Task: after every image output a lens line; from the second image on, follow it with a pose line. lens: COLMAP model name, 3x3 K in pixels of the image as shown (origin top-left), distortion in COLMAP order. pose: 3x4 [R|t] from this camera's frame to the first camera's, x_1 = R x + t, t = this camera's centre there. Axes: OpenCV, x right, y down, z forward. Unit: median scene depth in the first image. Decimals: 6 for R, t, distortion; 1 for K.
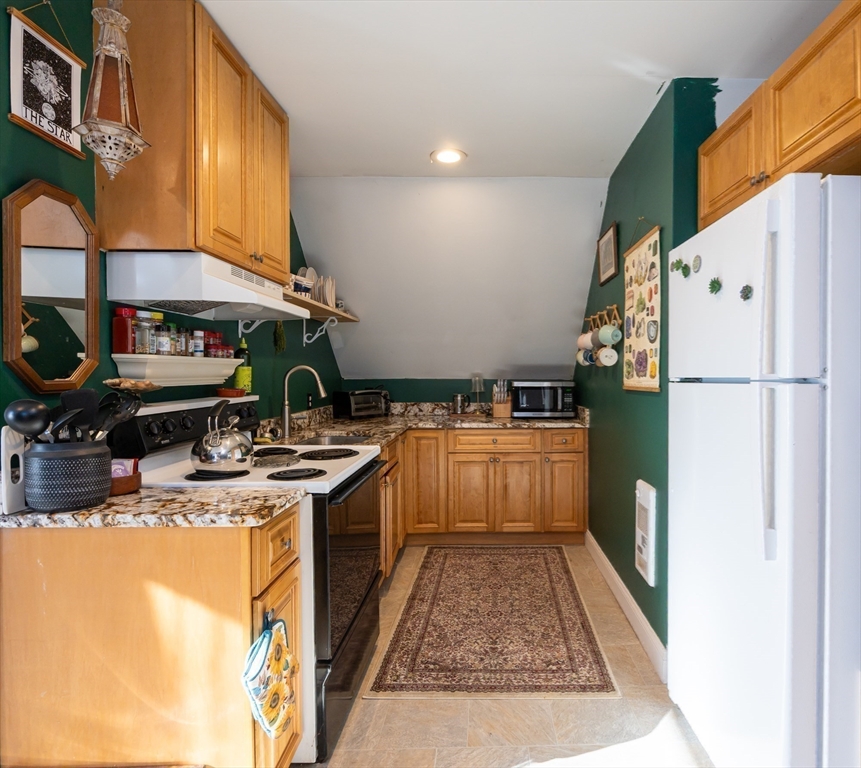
lens RADIAL K [[542.8, 0, 431.7], [0, 542.8, 386.5], [0, 0, 1]] dist [-0.000470, -0.003513]
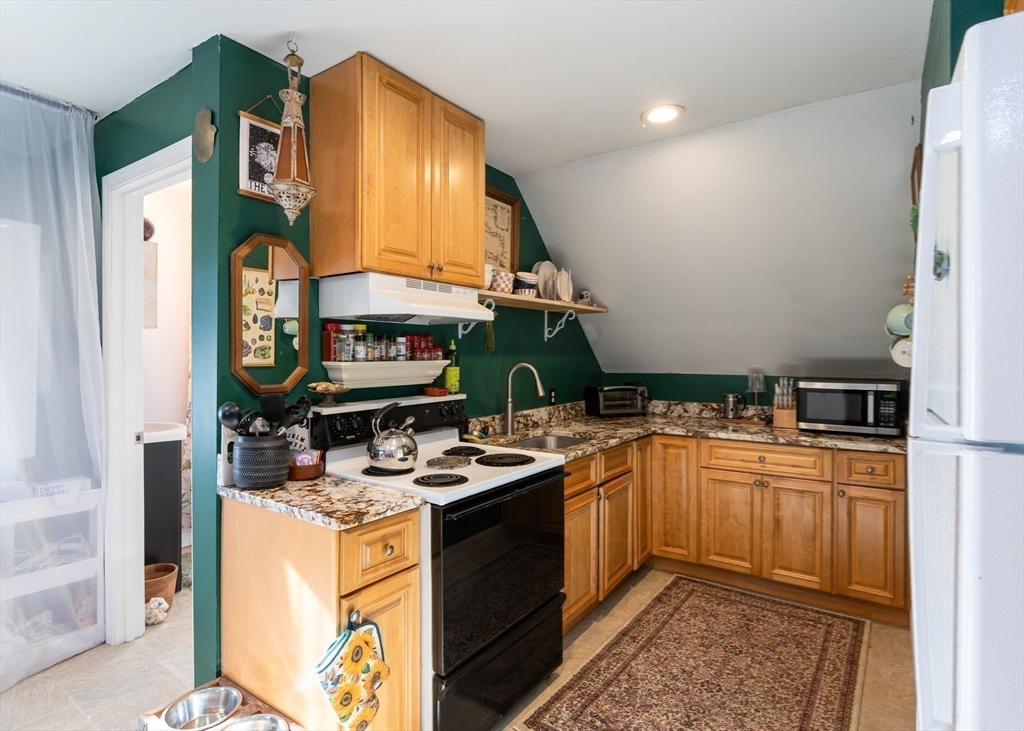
lens RADIAL K [[543.0, 0, 516.2], [0, 543.0, 350.6], [0, 0, 1]] dist [-0.002976, -0.001728]
pose [[0.797755, -0.005273, -0.602958, 0.404014], [-0.002361, 0.999927, -0.011868, -0.057806], [0.602977, 0.010892, 0.797684, 0.231199]]
